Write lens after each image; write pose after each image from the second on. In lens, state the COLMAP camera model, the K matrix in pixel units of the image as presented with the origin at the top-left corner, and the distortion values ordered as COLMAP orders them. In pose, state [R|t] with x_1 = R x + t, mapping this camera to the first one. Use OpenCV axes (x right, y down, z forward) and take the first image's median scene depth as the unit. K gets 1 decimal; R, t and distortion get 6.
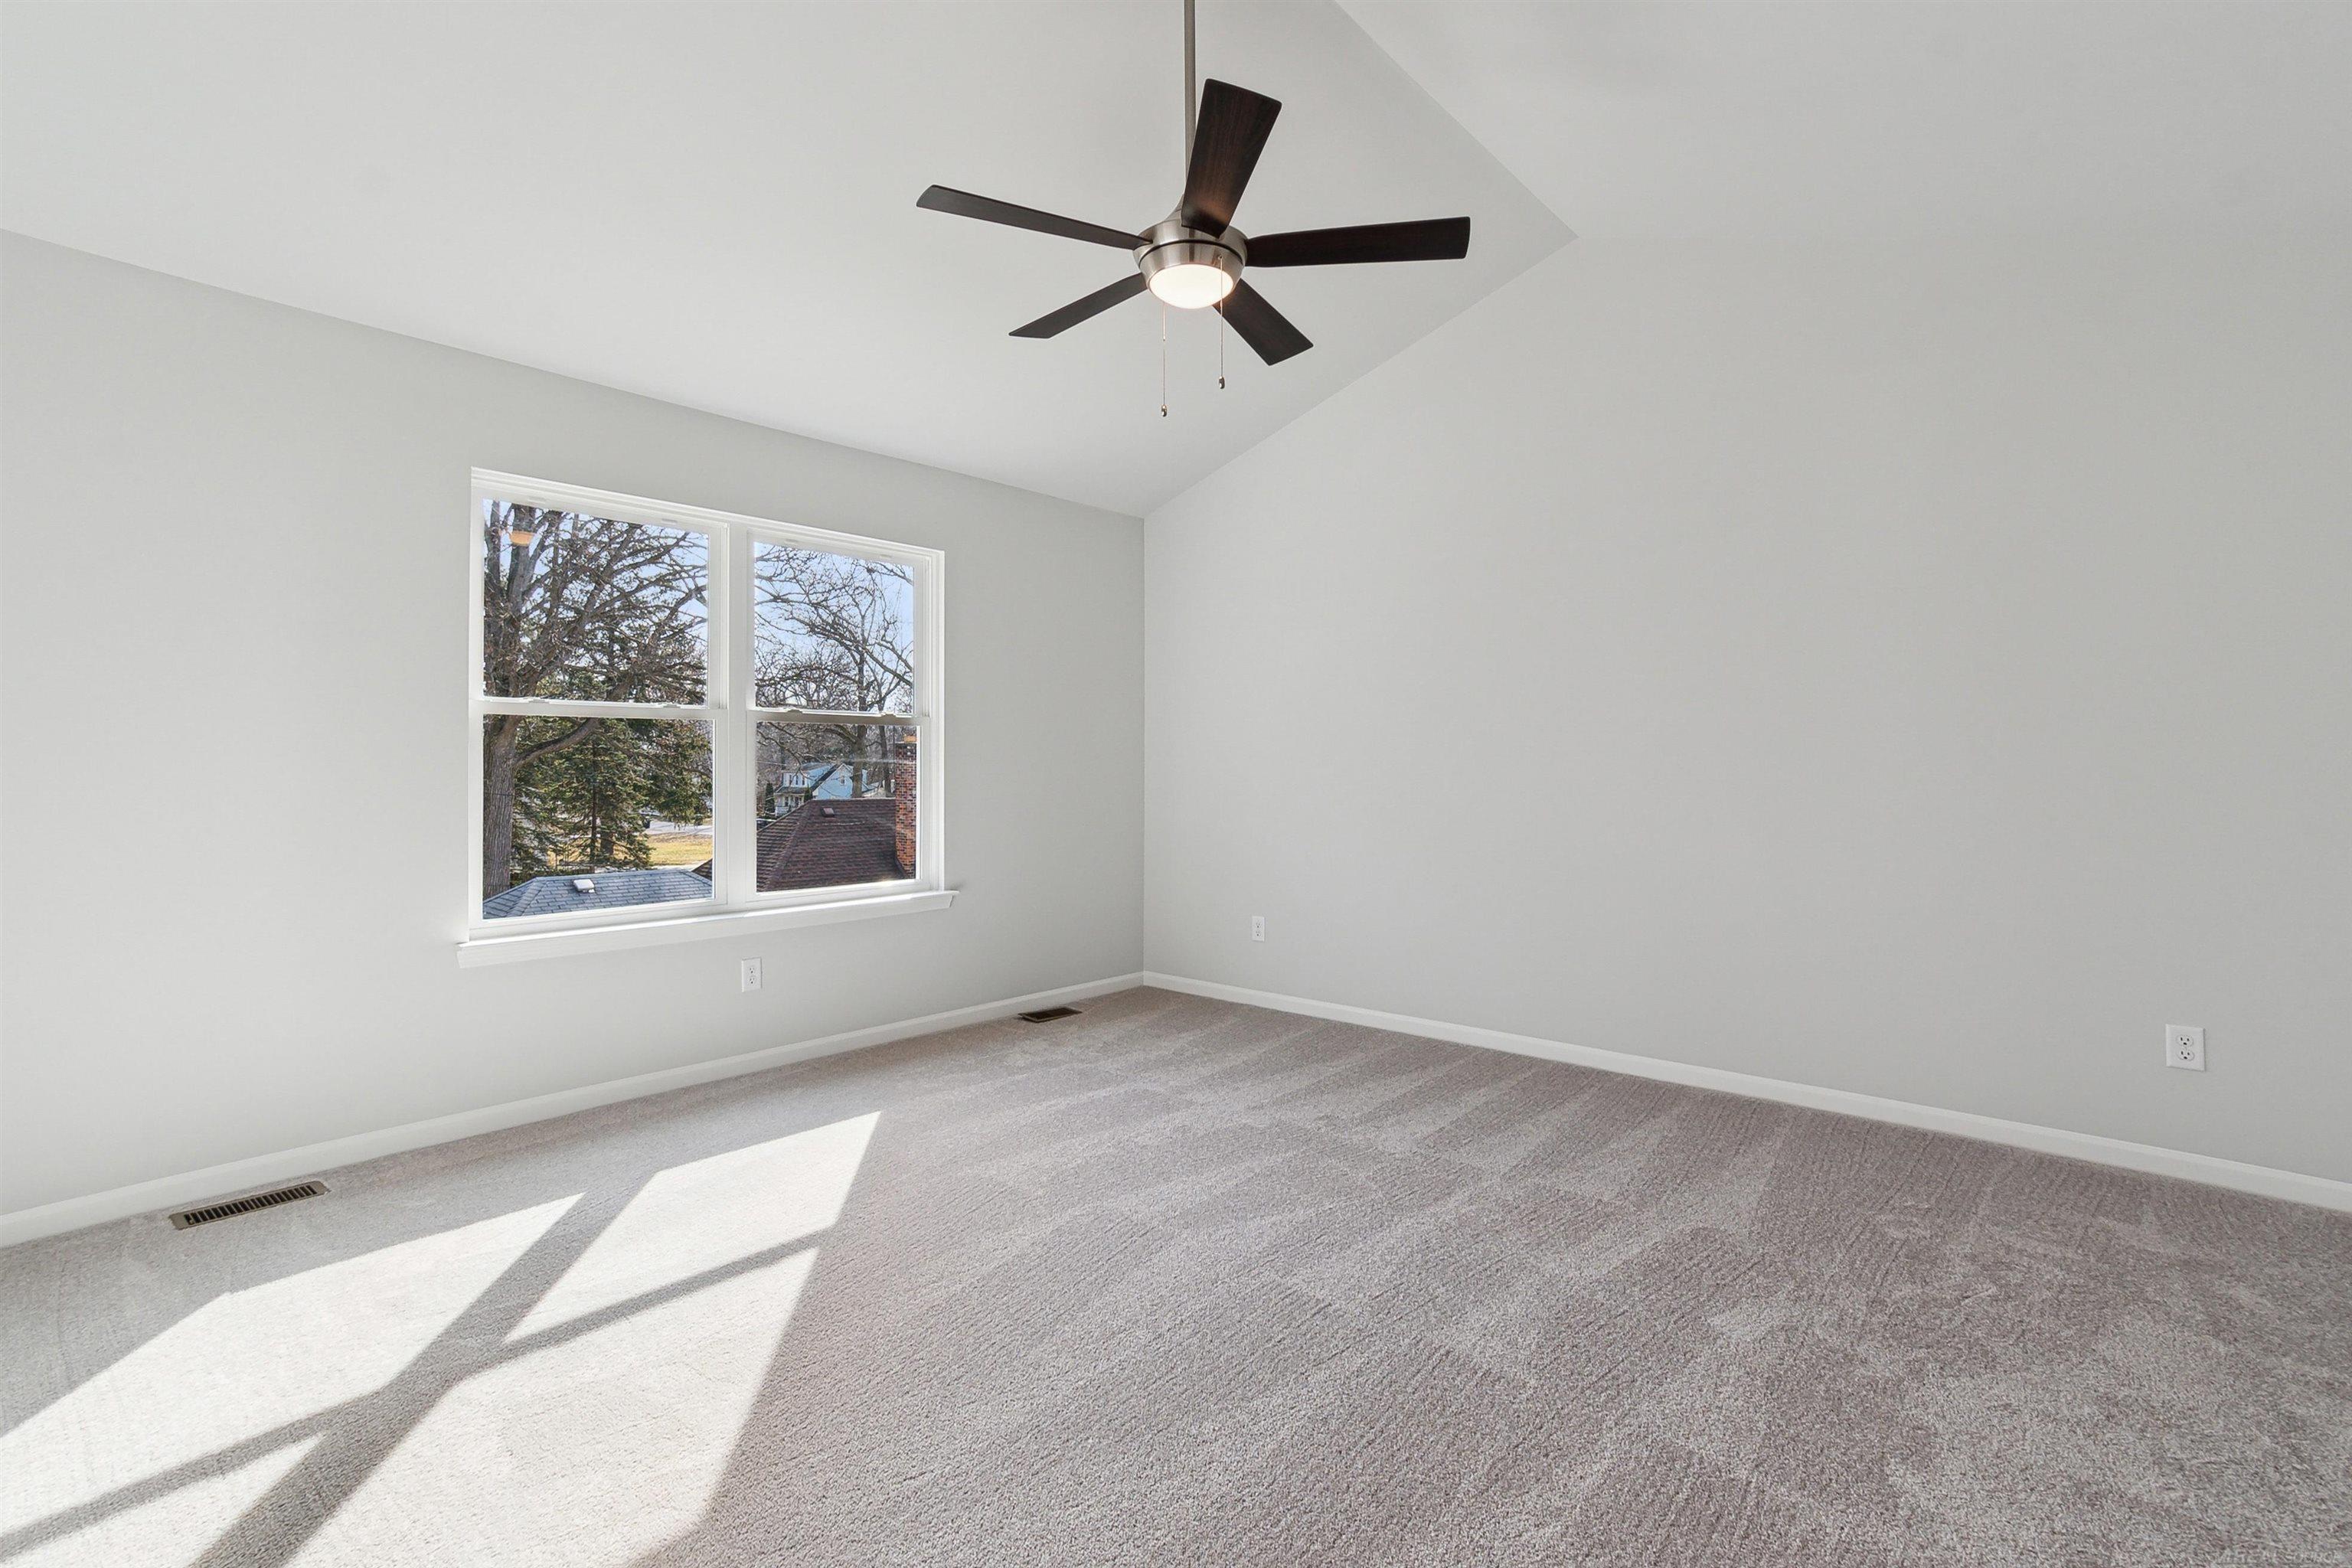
lens RADIAL K [[1108.4, 0, 1171.2], [0, 1108.4, 762.5], [0, 0, 1]] dist [-0.001921, 0.000396]
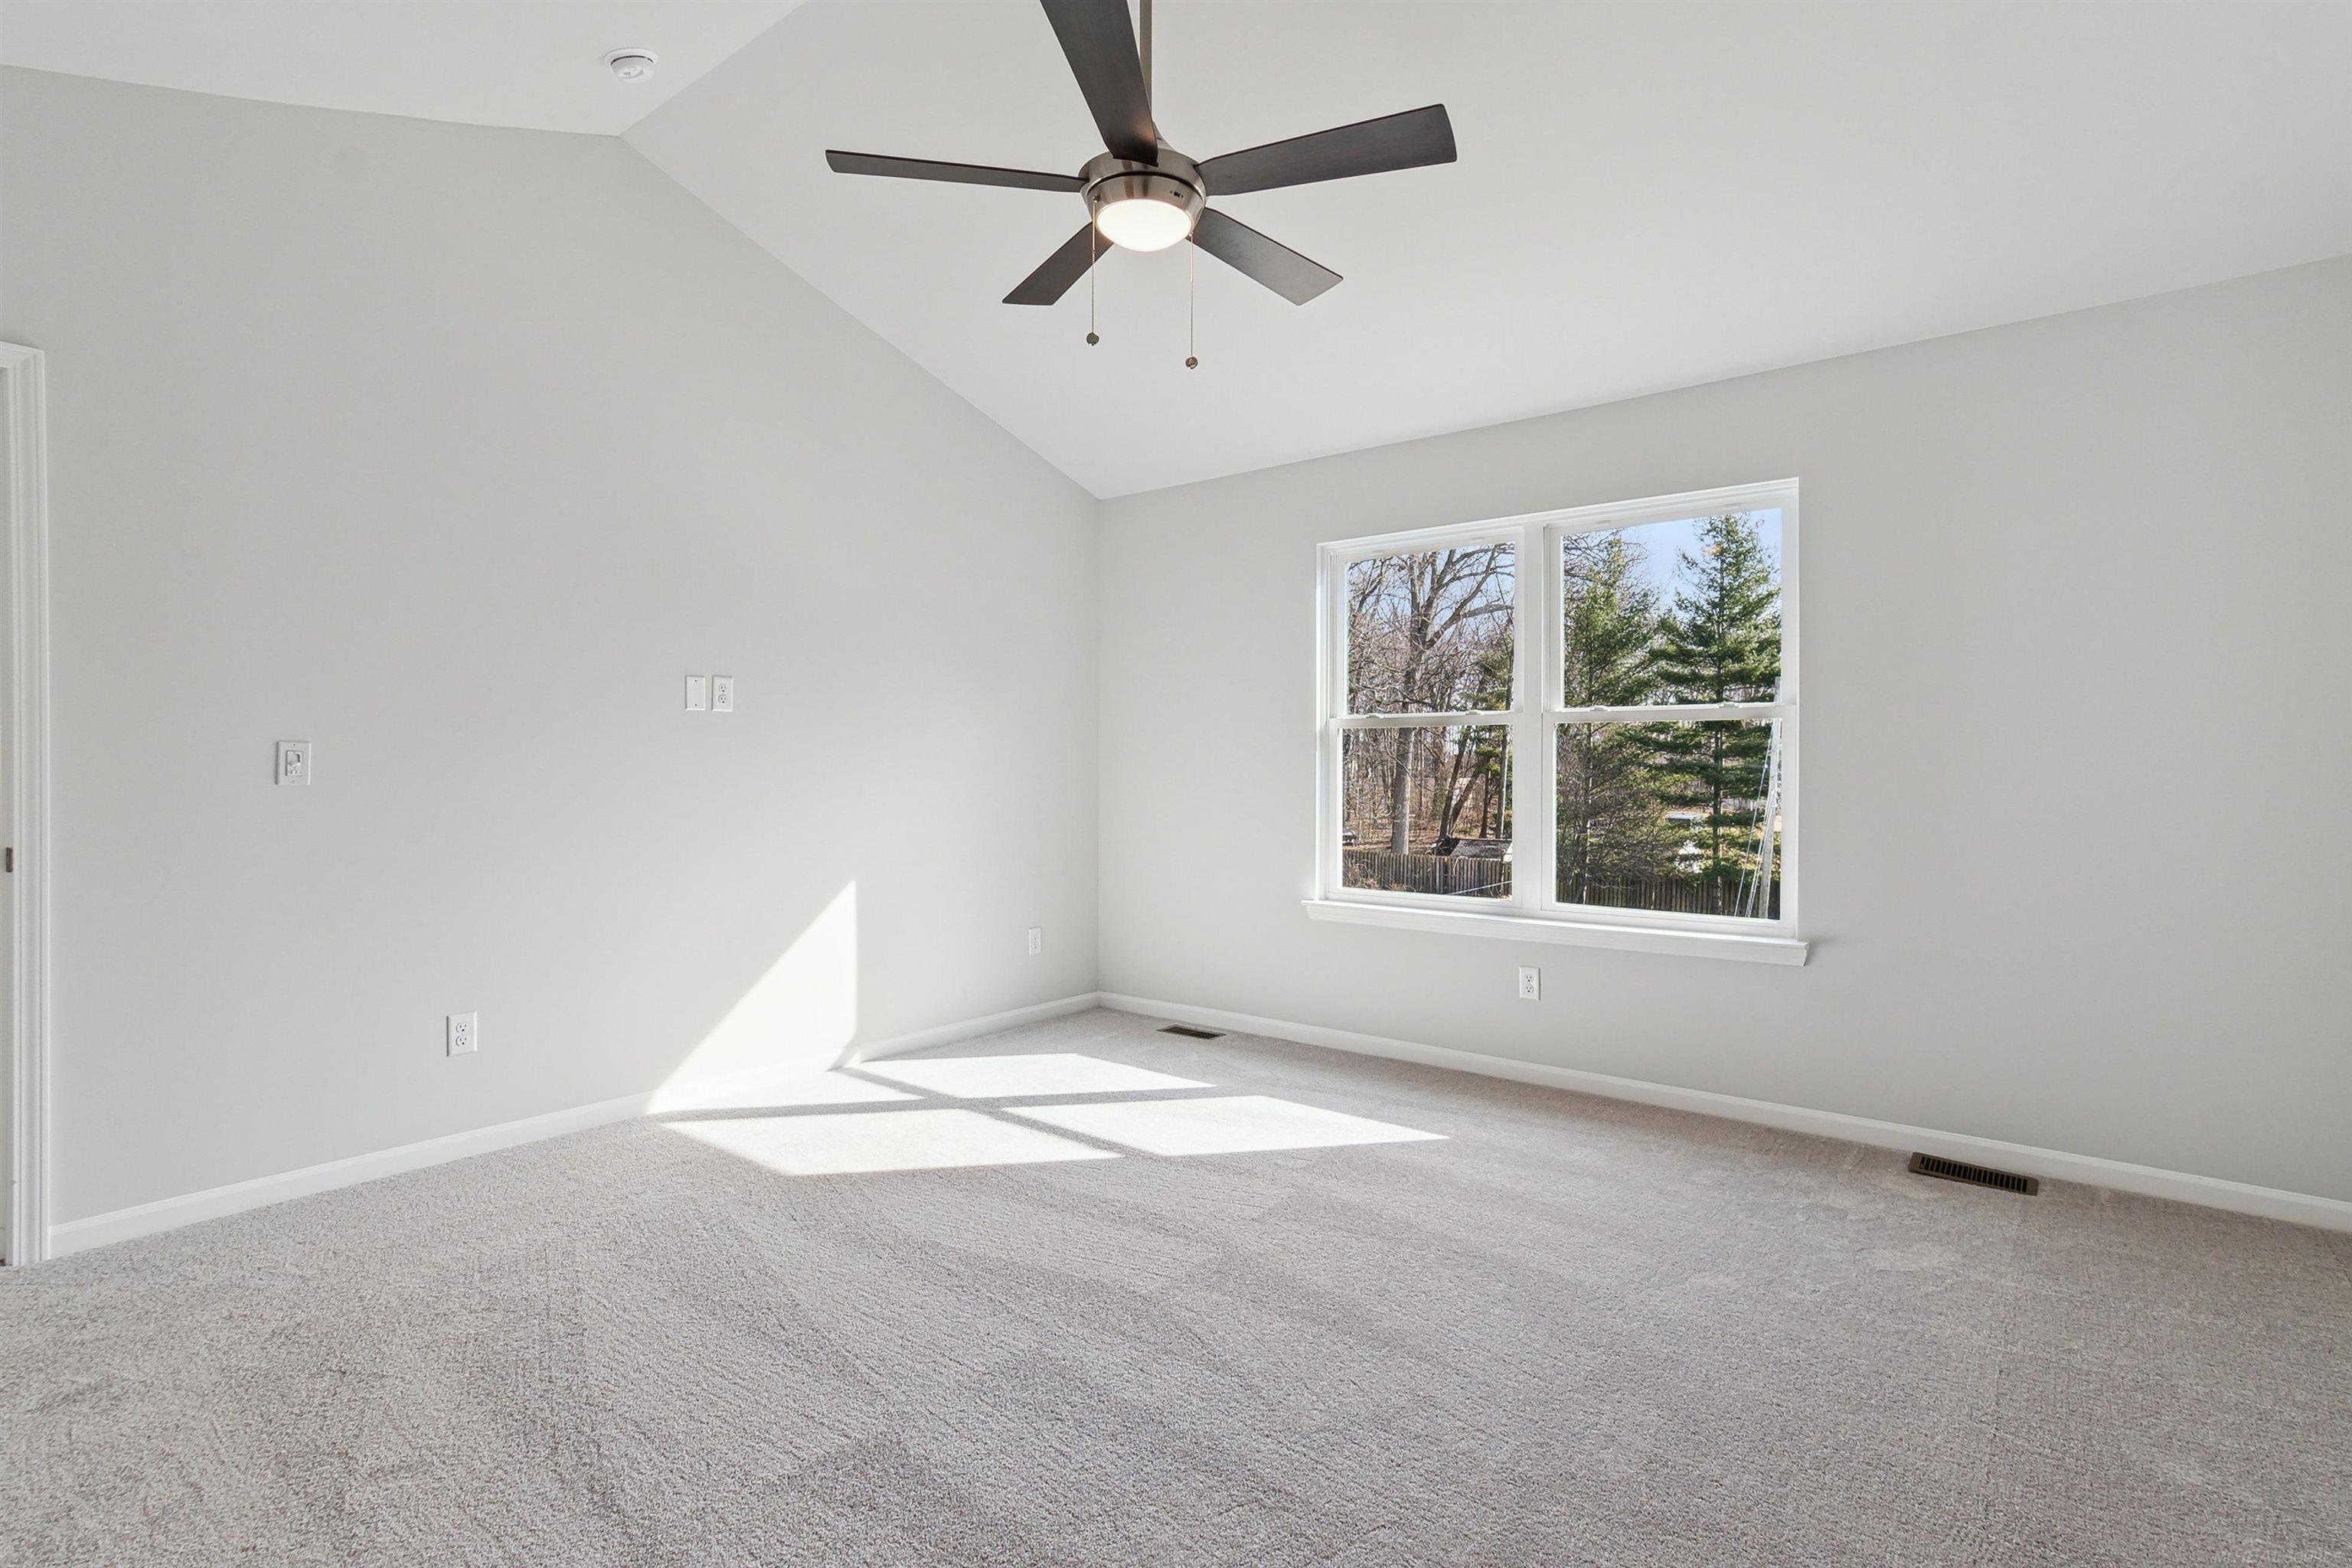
lens RADIAL K [[1108.4, 0, 1171.2], [0, 1108.4, 762.5], [0, 0, 1]] dist [-0.001921, 0.000396]
pose [[0.021647, -0.001743, -0.999764, 0.663444], [0.002865, 0.999994, -0.001681, -0.002757], [0.999762, -0.002828, 0.021652, 0.742334]]
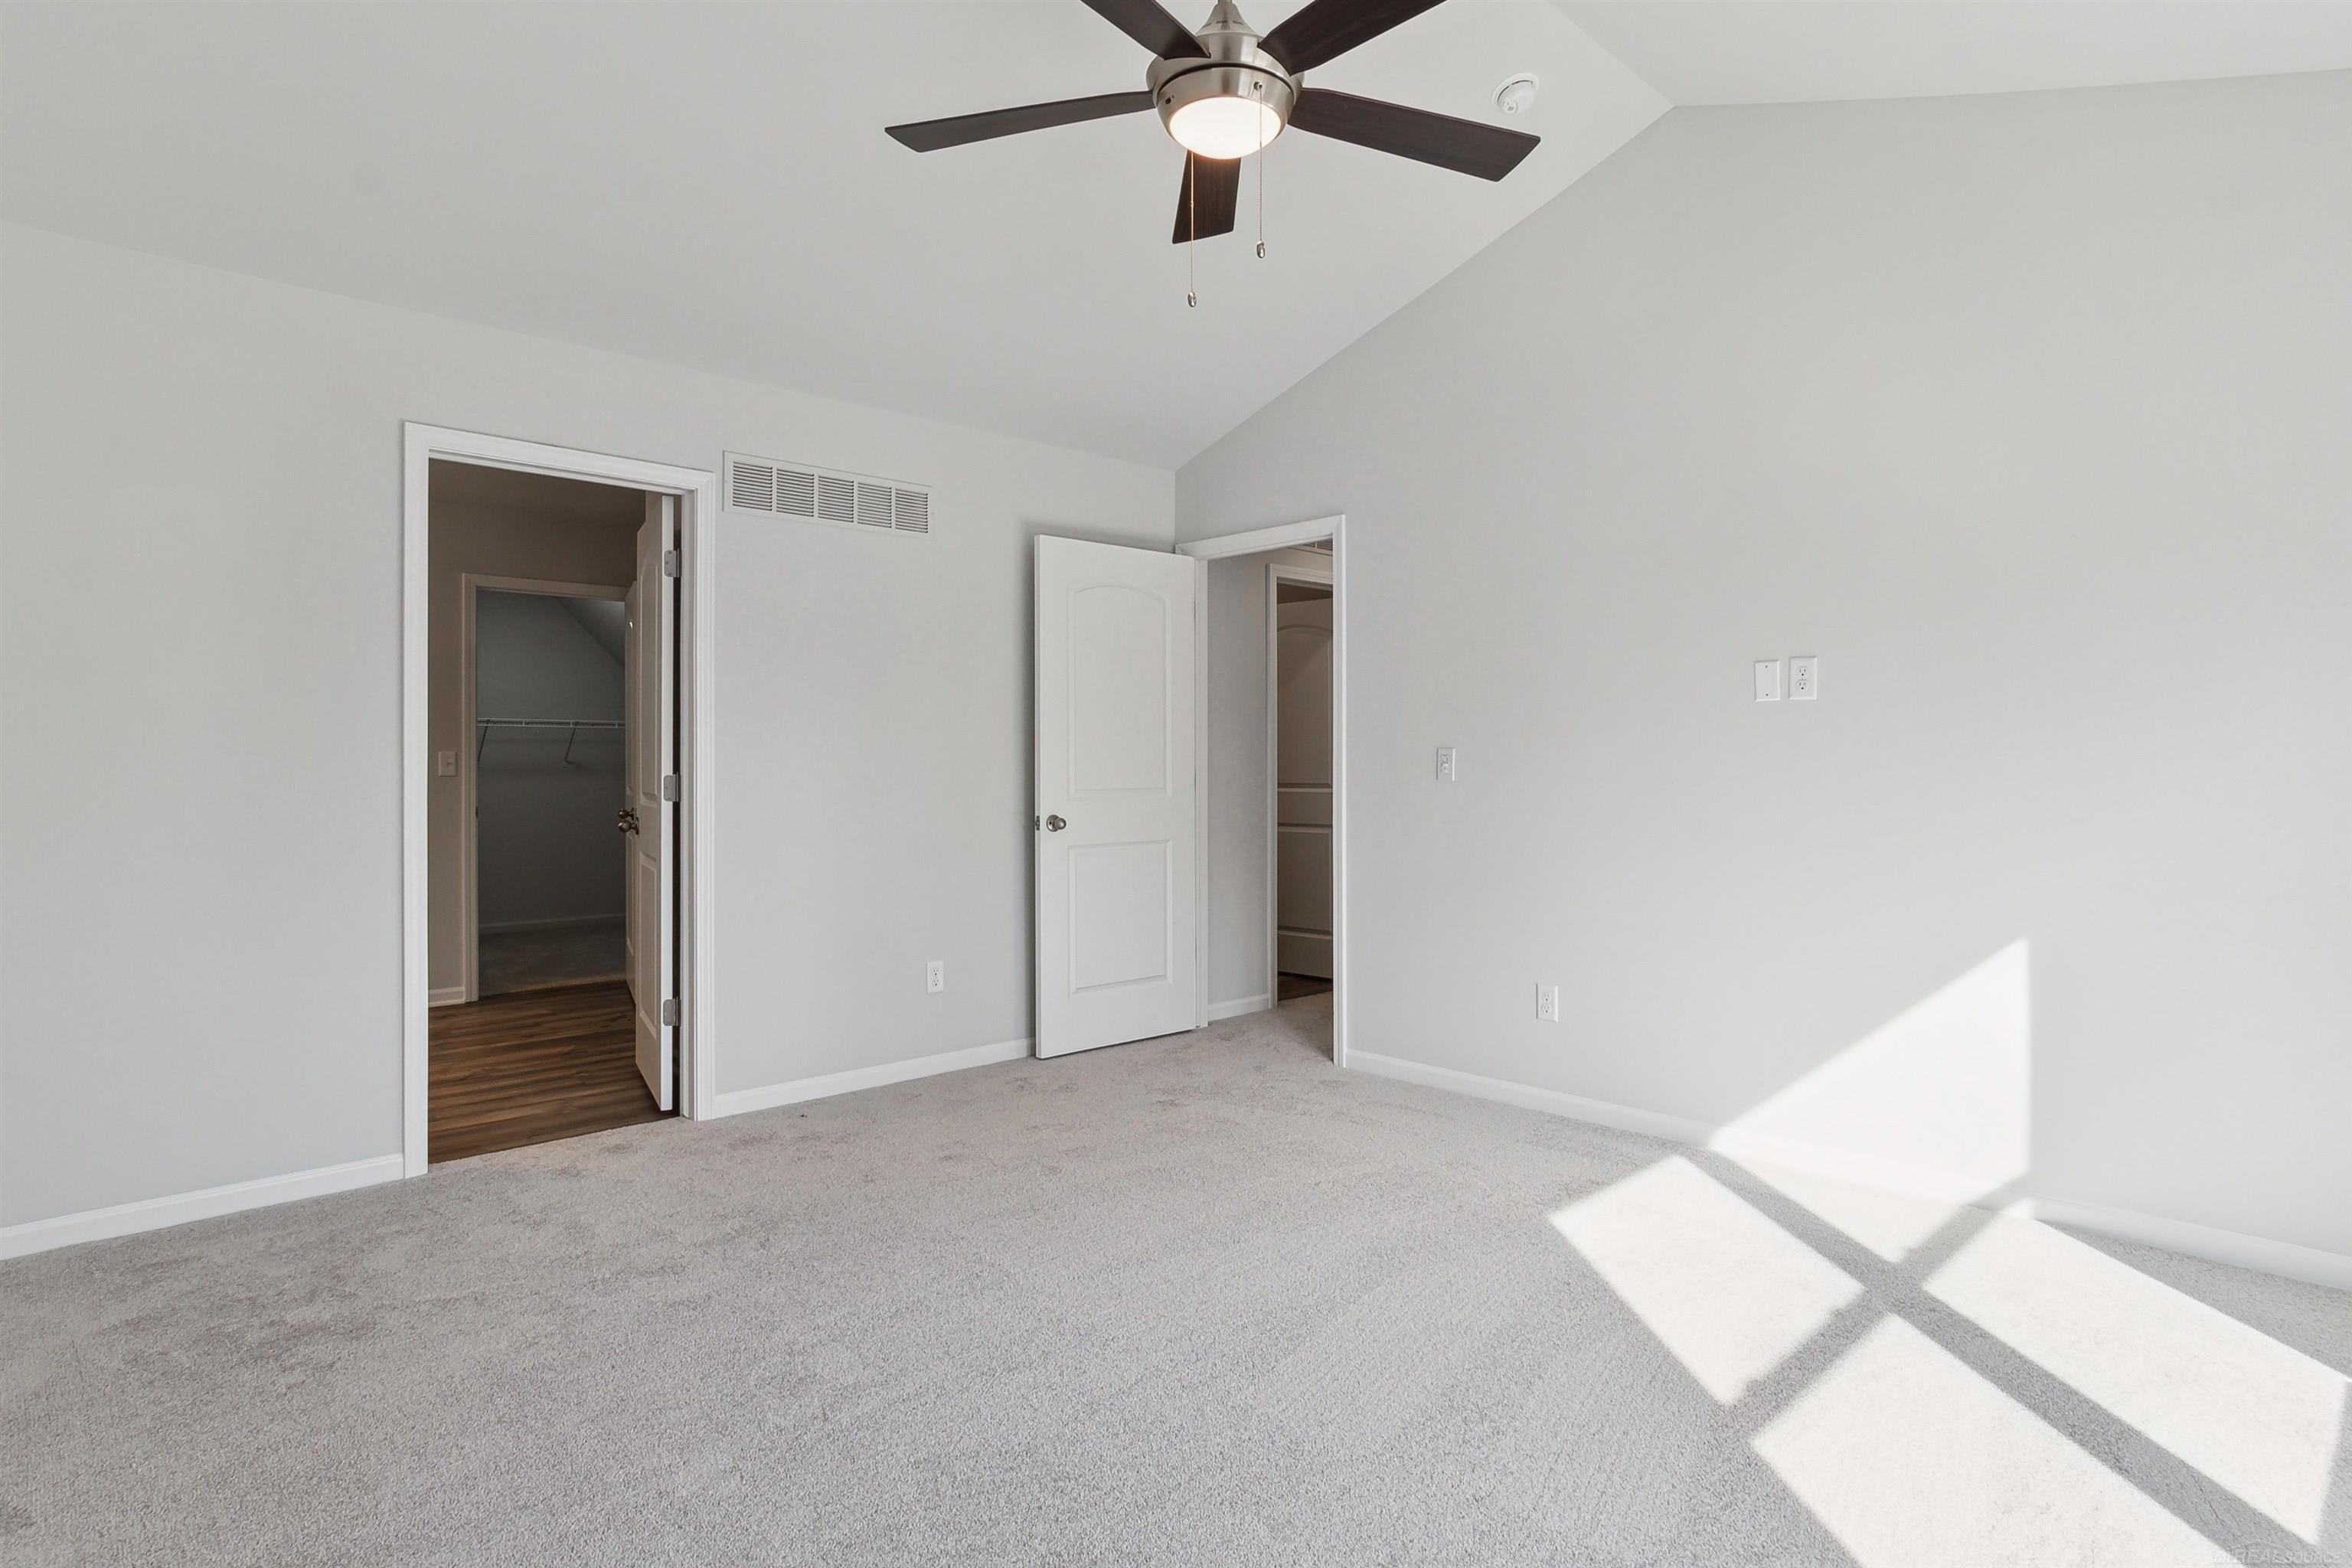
lens RADIAL K [[1230.1, 0, 1160.9], [0, 1230.1, 774.1], [0, 0, 1]] dist [0.004701, 0.001329]
pose [[-0.995507, 0.000720, 0.094683, -0.011409], [0.000944, 0.999997, 0.002321, 0.000911], [-0.094681, 0.002400, -0.995505, 1.356455]]
